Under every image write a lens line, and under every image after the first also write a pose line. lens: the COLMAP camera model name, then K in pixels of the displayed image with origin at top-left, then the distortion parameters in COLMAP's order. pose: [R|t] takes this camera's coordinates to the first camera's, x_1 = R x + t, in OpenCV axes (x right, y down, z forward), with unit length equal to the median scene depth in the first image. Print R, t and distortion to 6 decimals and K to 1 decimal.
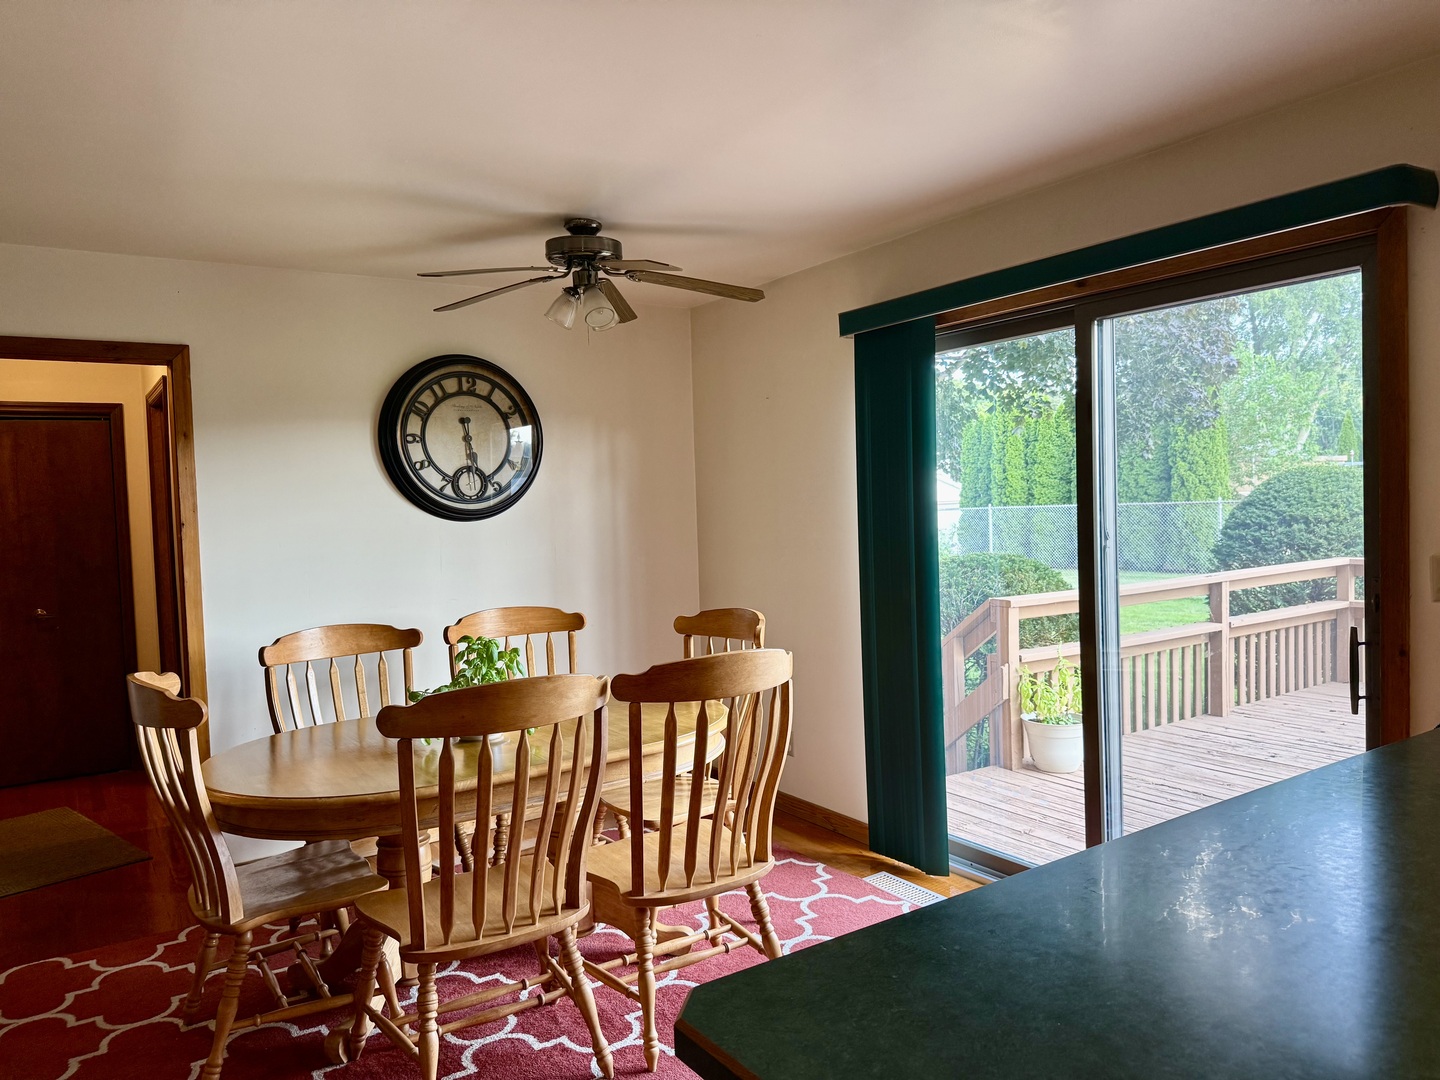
lens RADIAL K [[1019.9, 0, 728.7], [0, 1019.9, 548.3], [0, 0, 1]] dist [0.068287, -0.089617]
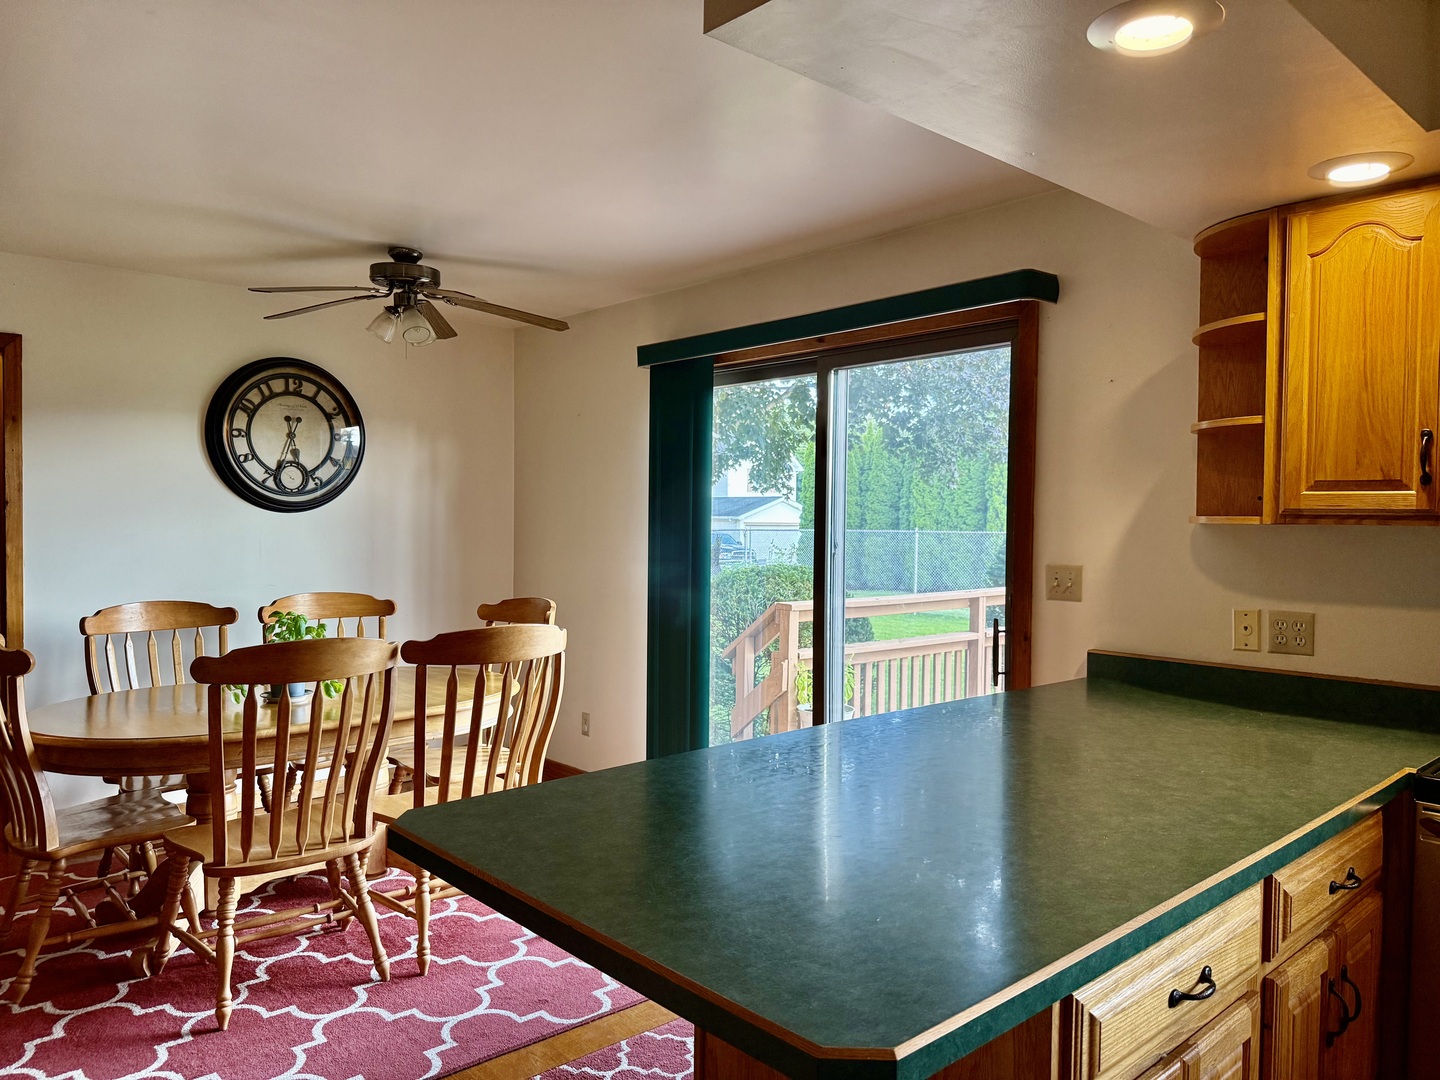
lens RADIAL K [[1019.9, 0, 721.5], [0, 1019.9, 548.7], [0, 0, 1]] dist [0.068287, -0.089617]
pose [[0.989469, 0.039818, 0.139162, 0.053549], [-0.037664, 0.999127, -0.018079, 0.016298], [-0.139760, 0.012647, 0.990105, -0.154415]]
